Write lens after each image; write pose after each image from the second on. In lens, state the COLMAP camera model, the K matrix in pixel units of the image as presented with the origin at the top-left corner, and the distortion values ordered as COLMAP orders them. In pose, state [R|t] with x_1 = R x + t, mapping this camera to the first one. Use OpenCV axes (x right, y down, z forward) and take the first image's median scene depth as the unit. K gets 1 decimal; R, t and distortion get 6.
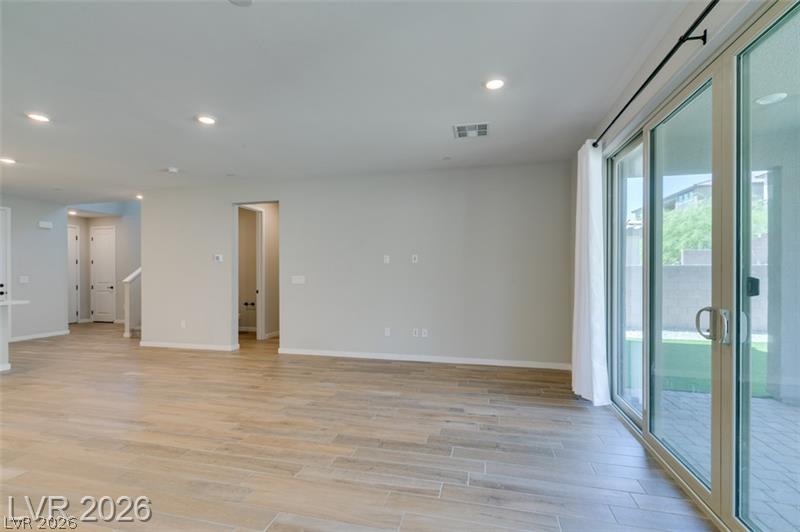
lens RADIAL K [[360.4, 0, 400.0], [0, 360.4, 271.9], [0, 0, 1]] dist [-0.003136, -0.000319]
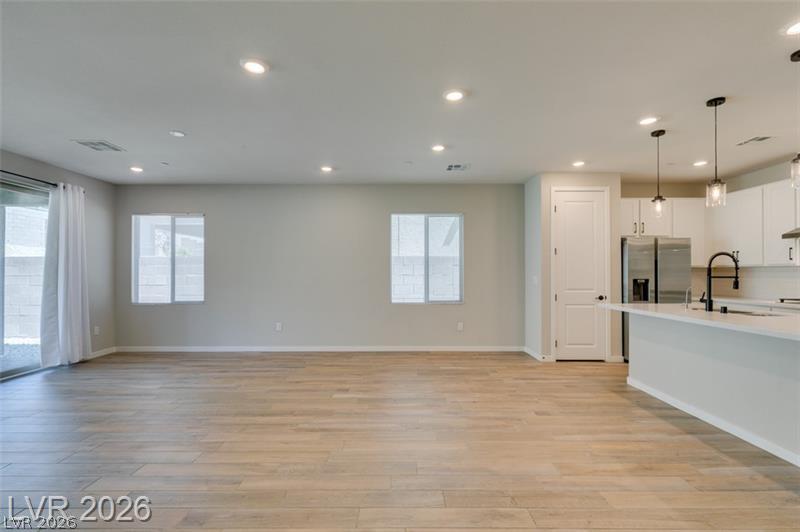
lens RADIAL K [[358.3, 0, 398.5], [0, 358.3, 269.6], [0, 0, 1]] dist [-0.001018, -0.000555]
pose [[-0.972228, 0.002081, -0.234026, -0.809689], [0.004675, 0.999934, -0.010530, 0.004940], [0.233989, -0.011332, -0.972173, 2.226389]]
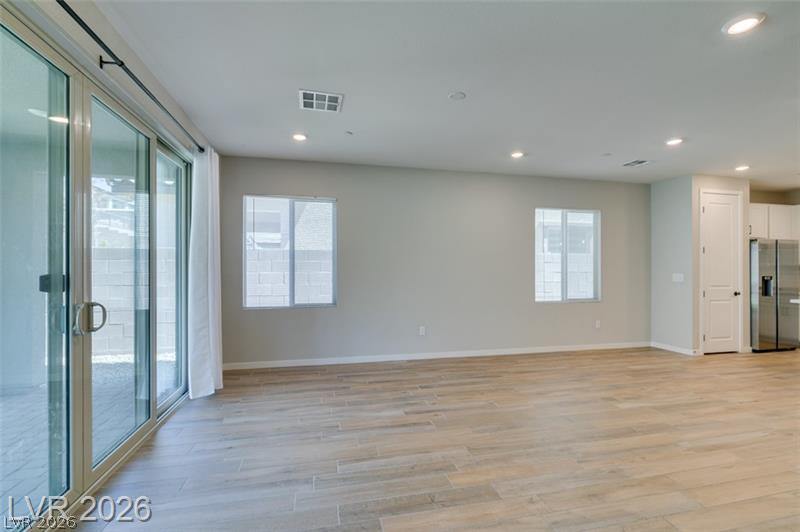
lens RADIAL K [[358.3, 0, 398.5], [0, 358.3, 269.6], [0, 0, 1]] dist [-0.001018, -0.000555]
pose [[-0.895497, 0.000959, -0.445067, 0.338364], [0.001434, 0.999999, -0.000730, -0.001026], [0.445066, -0.001292, -0.895497, 1.605358]]
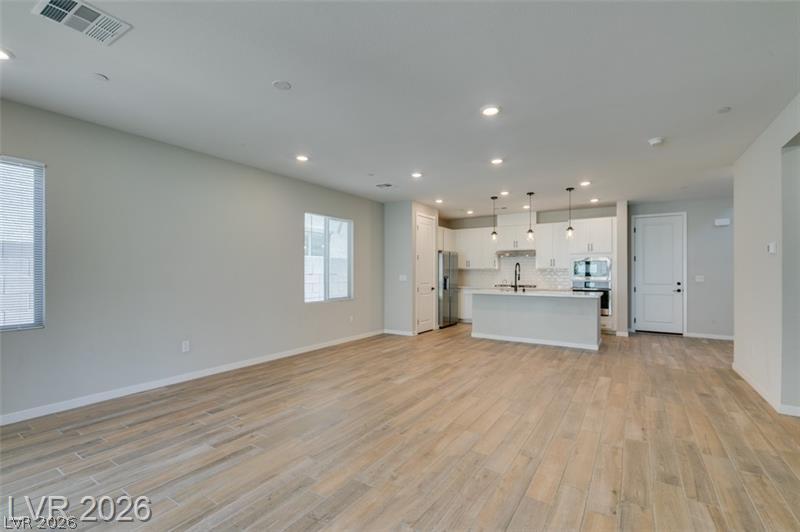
lens RADIAL K [[360.4, 0, 400.0], [0, 360.4, 271.9], [0, 0, 1]] dist [-0.003136, -0.000319]
pose [[-0.334609, 0.001012, -0.942356, 0.541449], [0.001564, 0.999999, 0.000518, -0.000966], [0.942356, -0.001301, -0.334611, 1.363202]]
